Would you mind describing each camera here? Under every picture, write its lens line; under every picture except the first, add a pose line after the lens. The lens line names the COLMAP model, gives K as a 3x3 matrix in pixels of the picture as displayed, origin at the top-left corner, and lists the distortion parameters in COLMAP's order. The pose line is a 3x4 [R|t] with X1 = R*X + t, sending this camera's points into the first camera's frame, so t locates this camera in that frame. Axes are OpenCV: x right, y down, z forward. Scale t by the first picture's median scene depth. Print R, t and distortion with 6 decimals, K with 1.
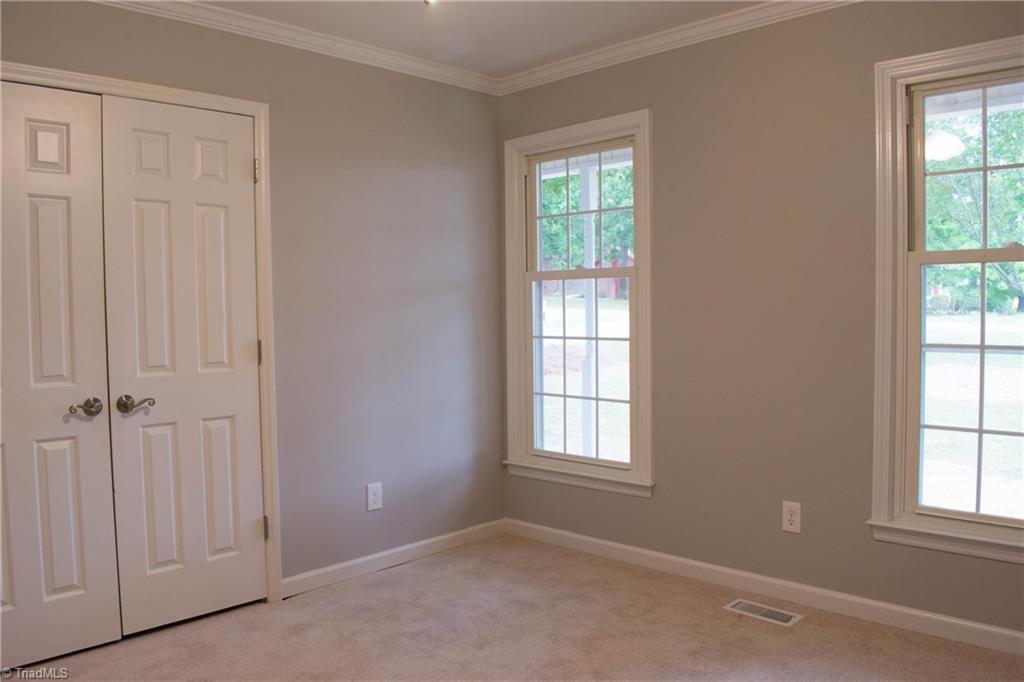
lens RADIAL K [[819.8, 0, 512.0], [0, 819.8, 341.0], [0, 0, 1]] dist [-0.096109, 0.011311]
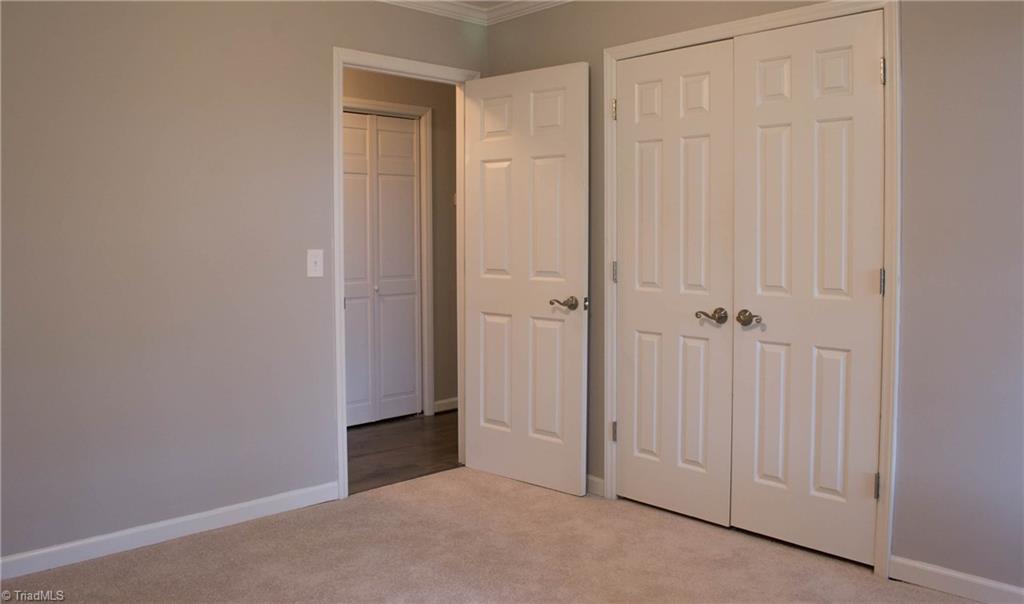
lens RADIAL K [[850.5, 0, 510.3], [0, 850.5, 280.8], [0, 0, 1]] dist [-0.005745, -0.005201]
pose [[-0.049759, 0.068175, -0.996432, 0.665469], [-0.039598, 0.996749, 0.070174, -0.039091], [0.997976, 0.042948, -0.046897, 0.711157]]
